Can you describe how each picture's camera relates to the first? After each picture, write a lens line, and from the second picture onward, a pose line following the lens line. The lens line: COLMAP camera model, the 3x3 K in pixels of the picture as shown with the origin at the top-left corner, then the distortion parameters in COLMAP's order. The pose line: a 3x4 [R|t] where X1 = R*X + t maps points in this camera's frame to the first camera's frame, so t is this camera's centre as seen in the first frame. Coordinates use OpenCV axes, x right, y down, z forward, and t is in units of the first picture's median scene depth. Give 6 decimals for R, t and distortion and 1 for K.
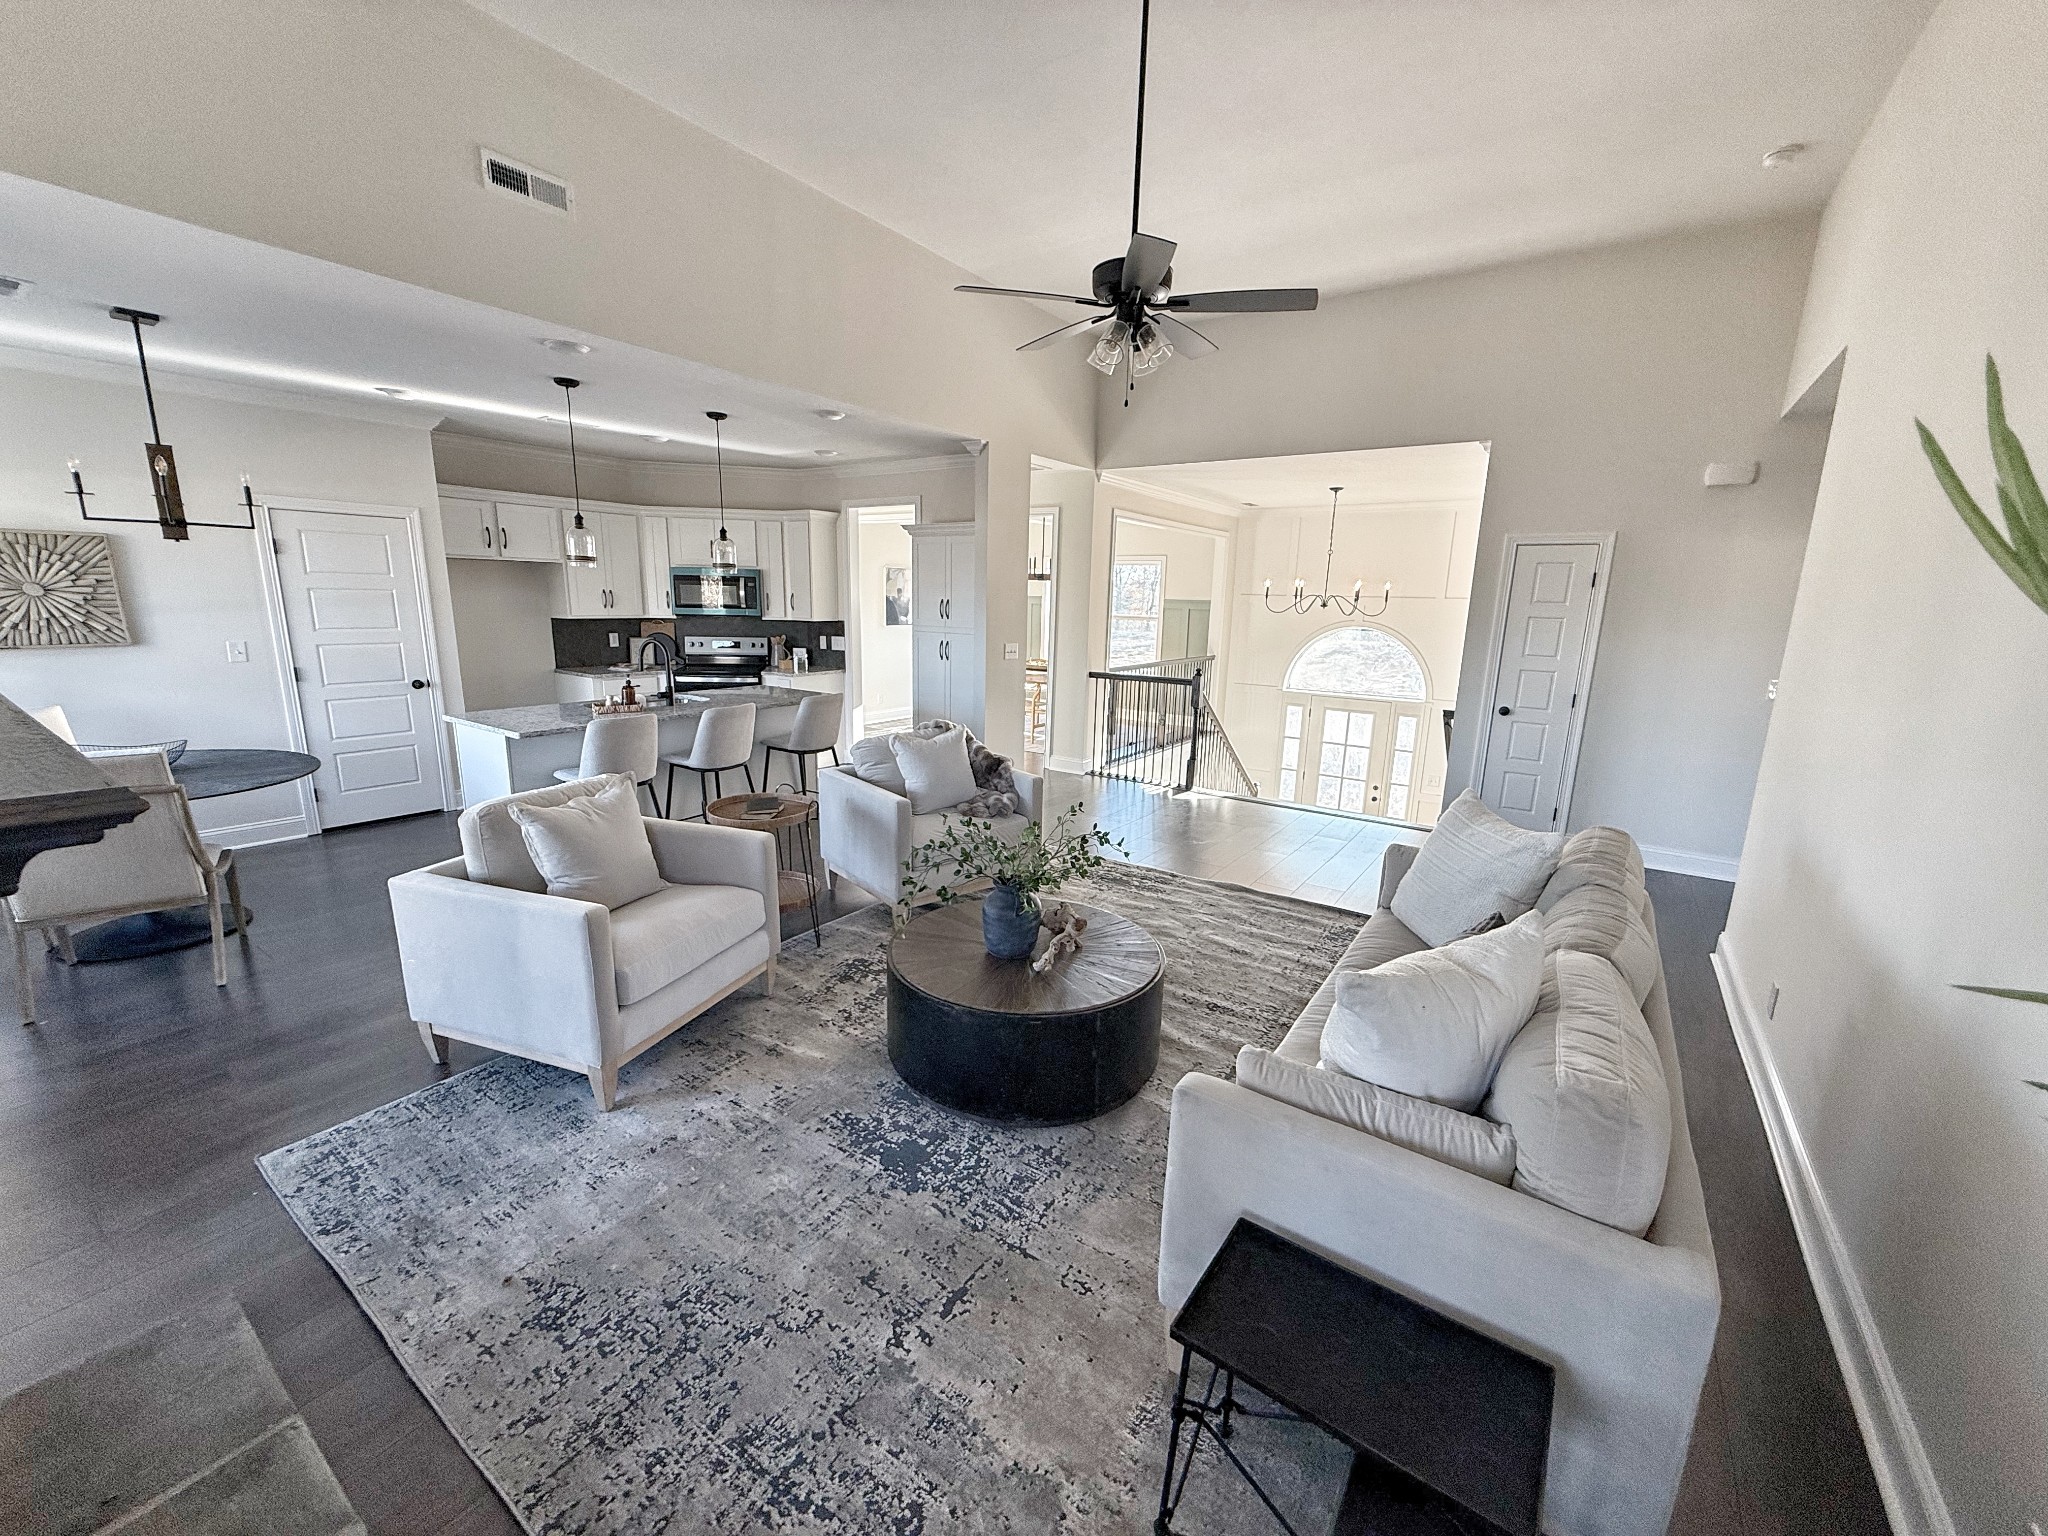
lens RADIAL K [[812.9, 0, 1023.0], [0, 812.9, 766.3], [0, 0, 1]] dist [-0.000273, 0.000520]
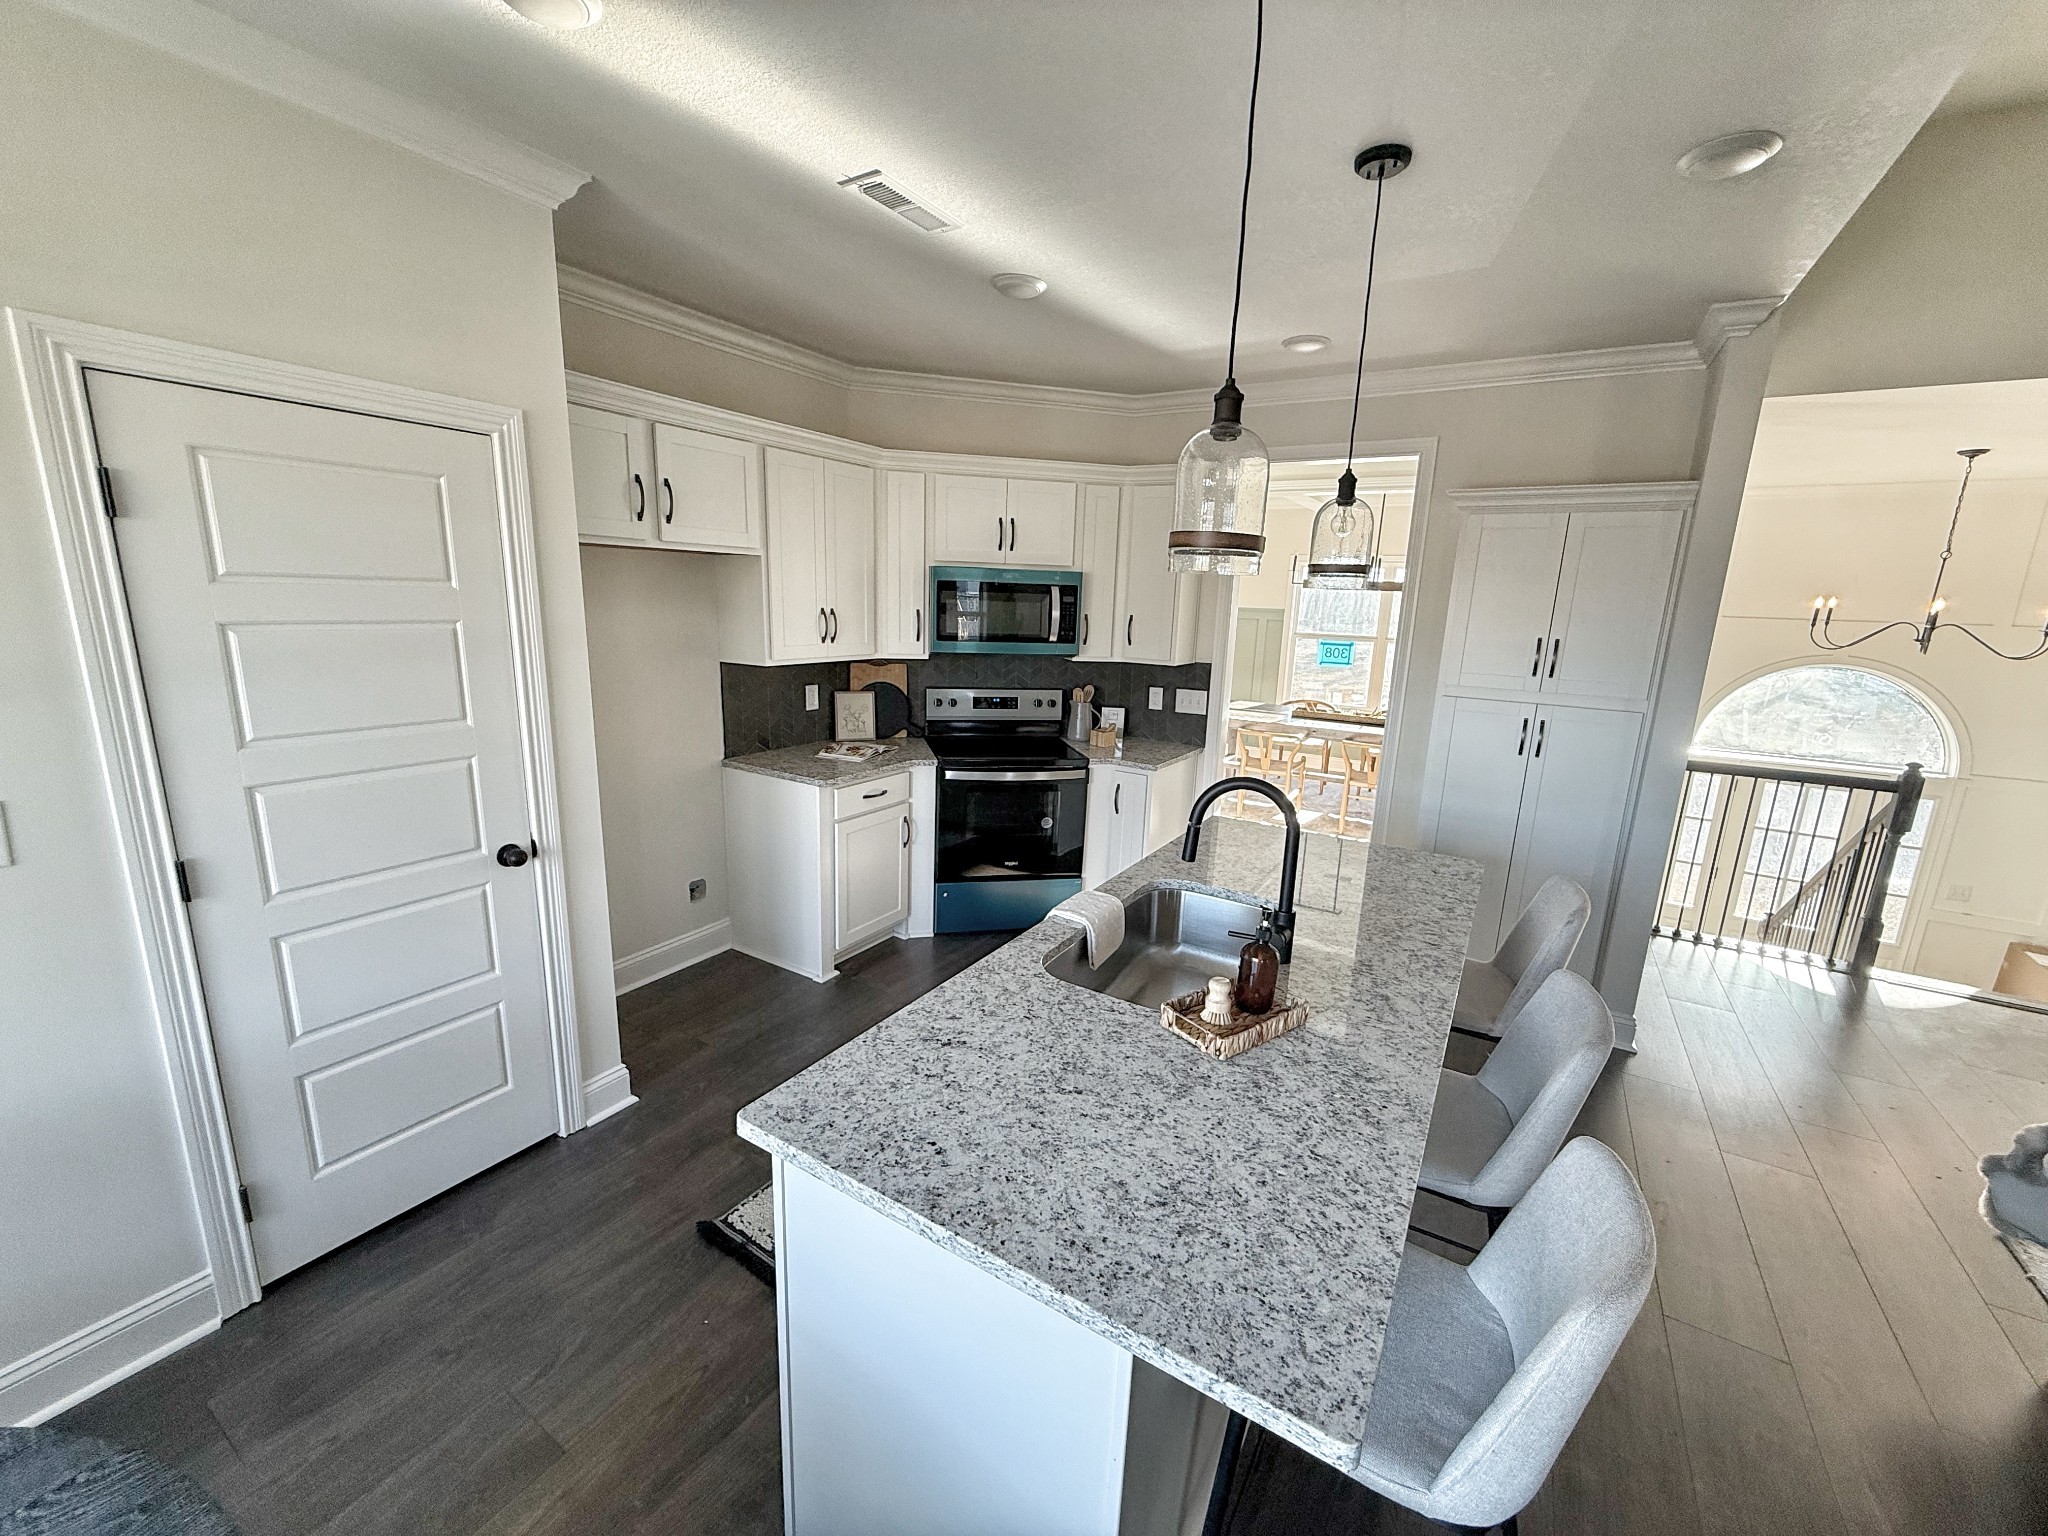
lens RADIAL K [[812.9, 0, 1022.5], [0, 812.9, 768.8], [0, 0, 1]] dist [-0.000273, 0.000520]
pose [[0.998763, 0.001186, 0.049715, -0.418784], [-0.001501, 0.999979, 0.006302, -0.119564], [-0.049706, -0.006369, 0.998744, 0.480301]]
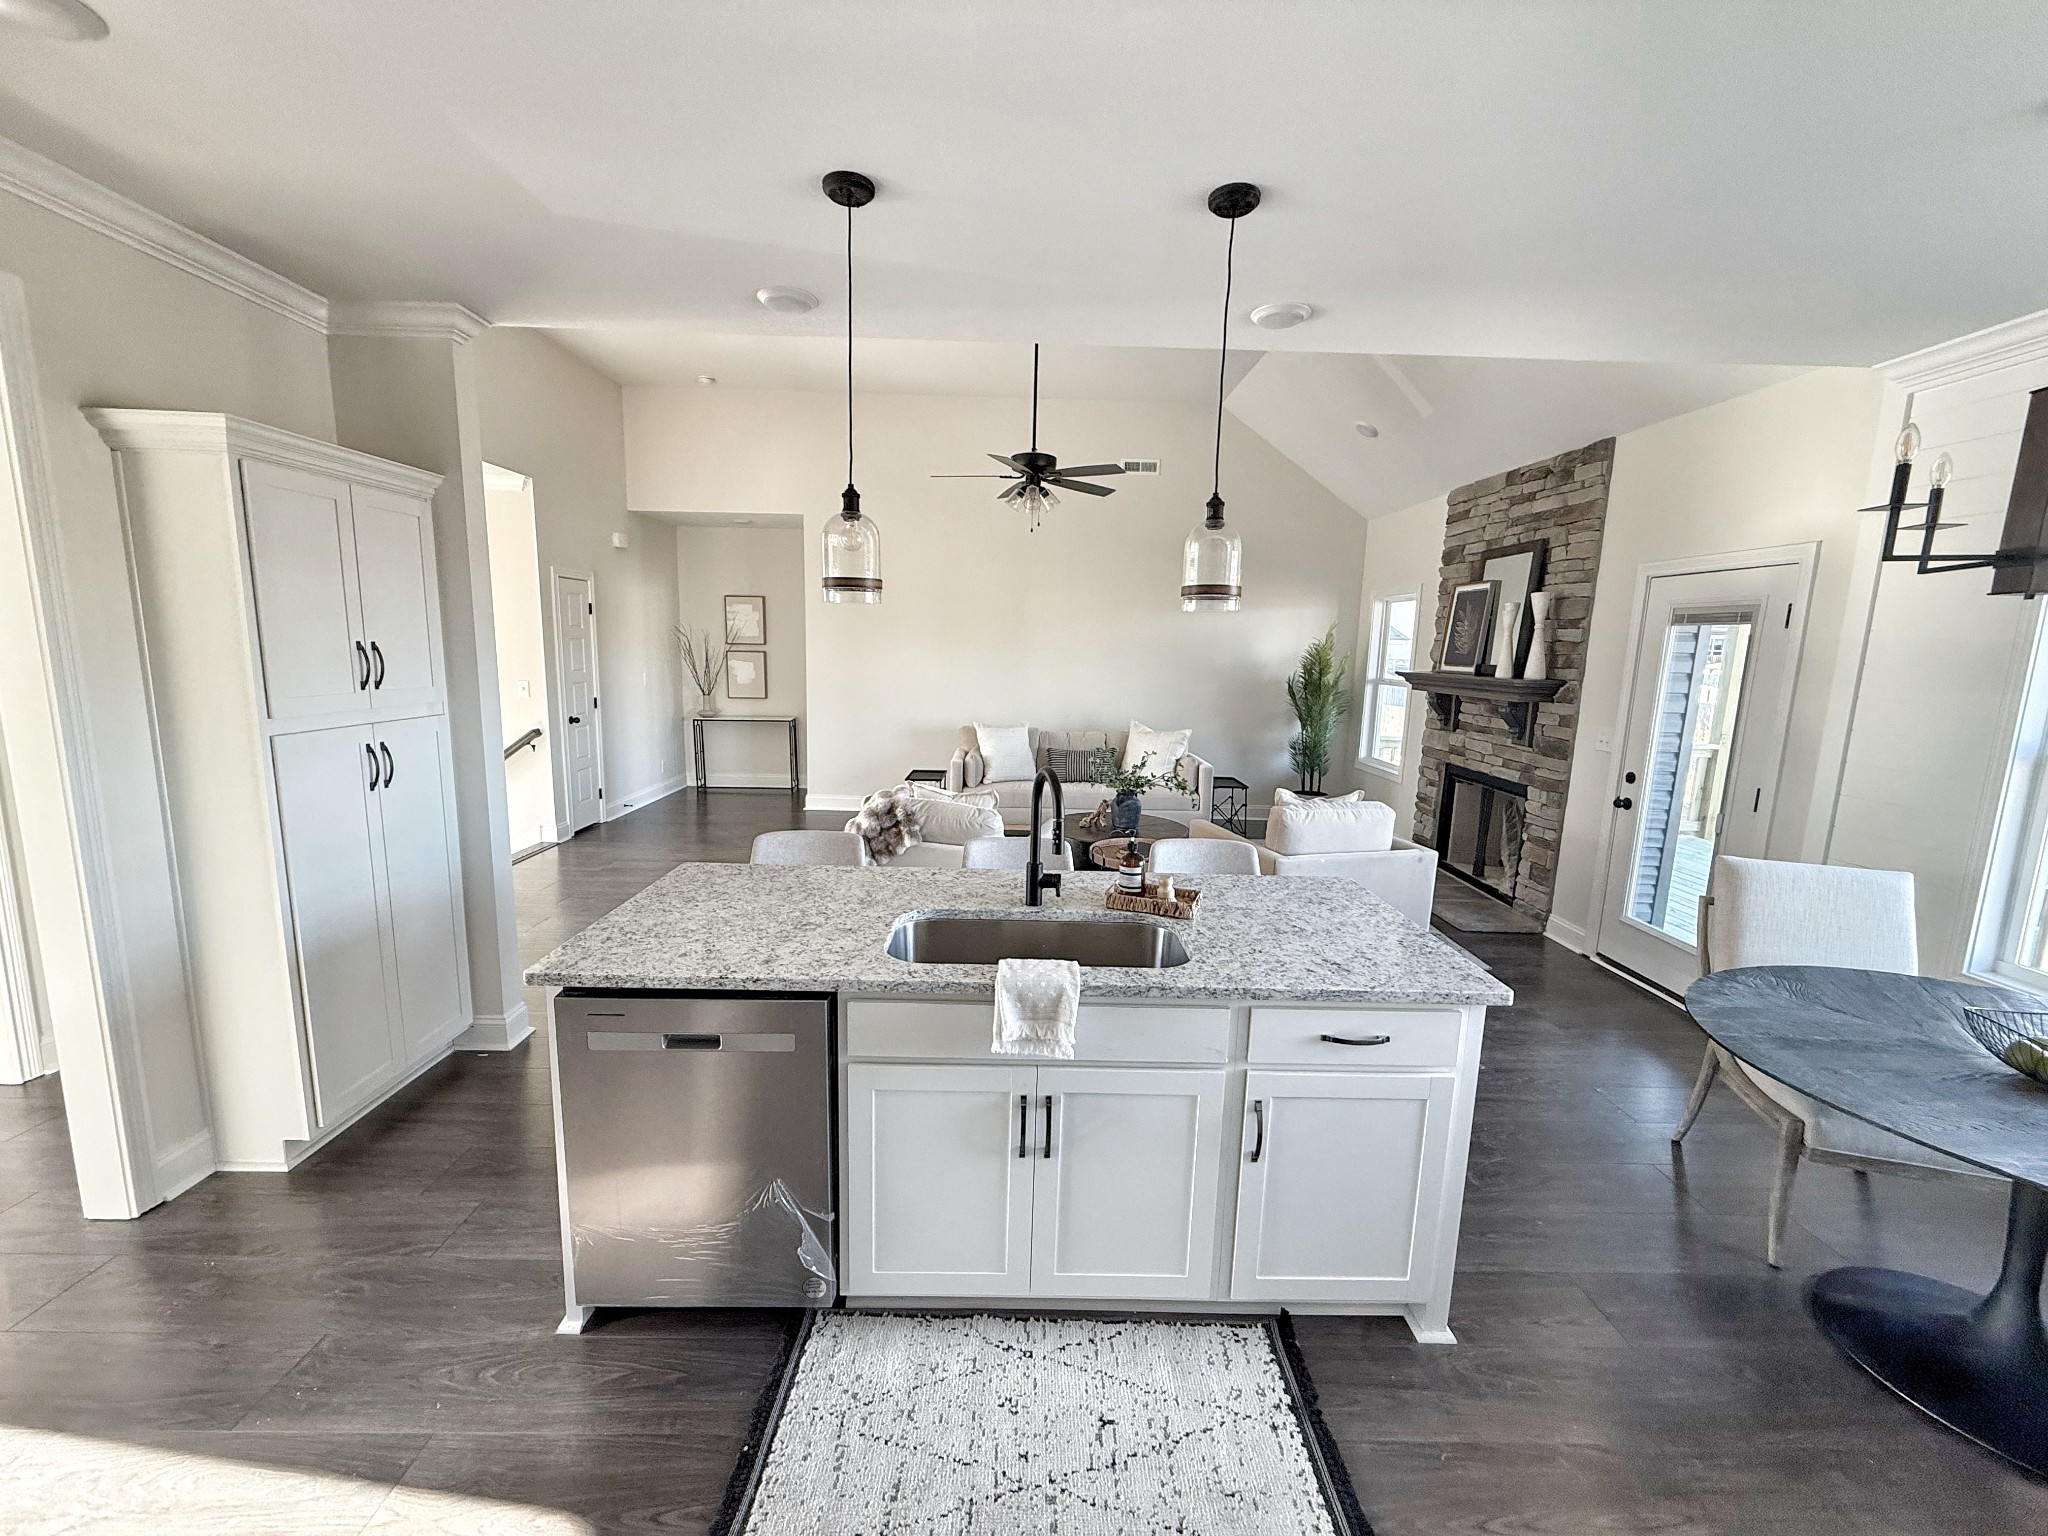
lens RADIAL K [[812.9, 0, 1023.1], [0, 812.9, 770.0], [0, 0, 1]] dist [-0.000273, 0.000520]
pose [[-0.581368, -0.165226, 0.796688, -0.577439], [0.128722, 0.948156, 0.290571, -0.206229], [-0.803394, 0.271480, -0.529959, 0.907831]]
